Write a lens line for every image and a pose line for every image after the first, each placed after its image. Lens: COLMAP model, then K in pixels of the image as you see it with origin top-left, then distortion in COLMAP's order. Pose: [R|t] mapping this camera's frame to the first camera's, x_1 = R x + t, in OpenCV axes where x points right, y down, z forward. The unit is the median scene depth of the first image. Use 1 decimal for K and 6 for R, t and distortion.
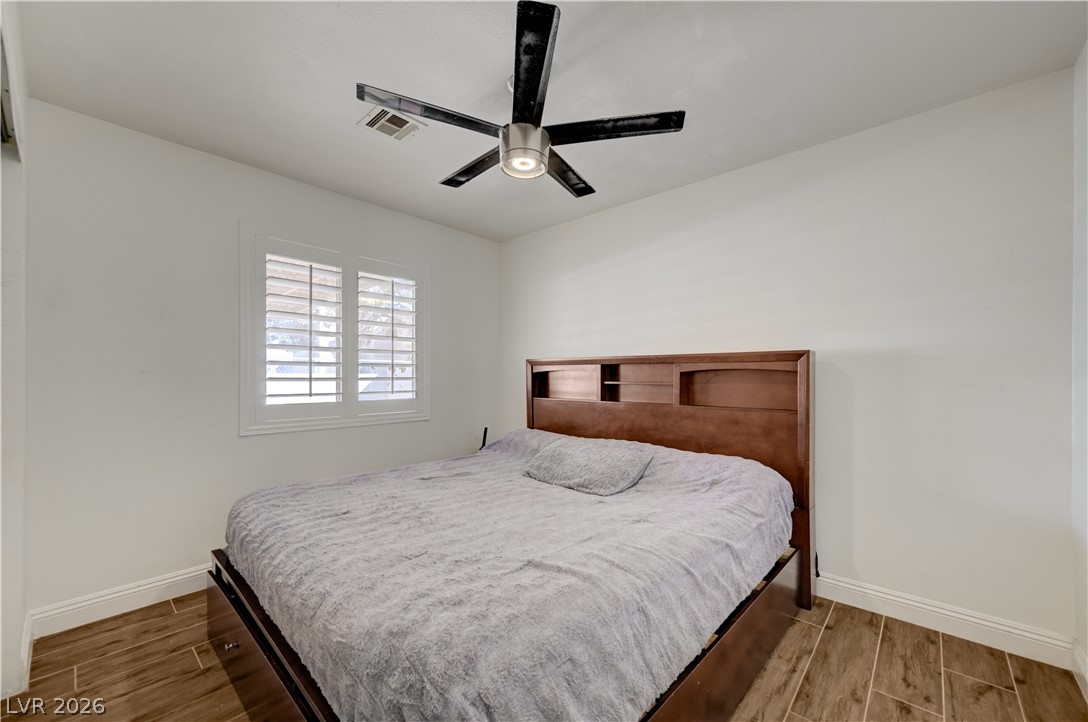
lens RADIAL K [[424.4, 0, 543.2], [0, 424.4, 373.2], [0, 0, 1]] dist [0.000401, -0.000073]
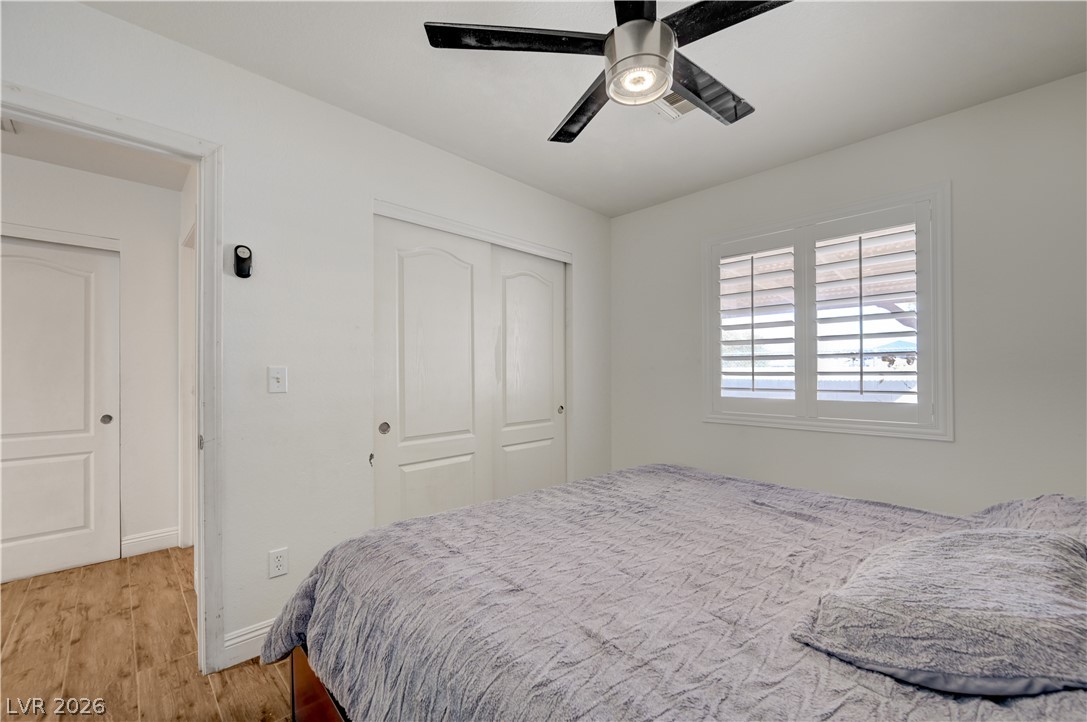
lens RADIAL K [[431.9, 0, 544.1], [0, 431.9, 367.7], [0, 0, 1]] dist [0.002473, 0.000224]
pose [[-0.039376, -0.003553, -0.999218, 0.485630], [0.014239, 0.999890, -0.004117, -0.002372], [0.999123, -0.014390, -0.039321, 0.581740]]
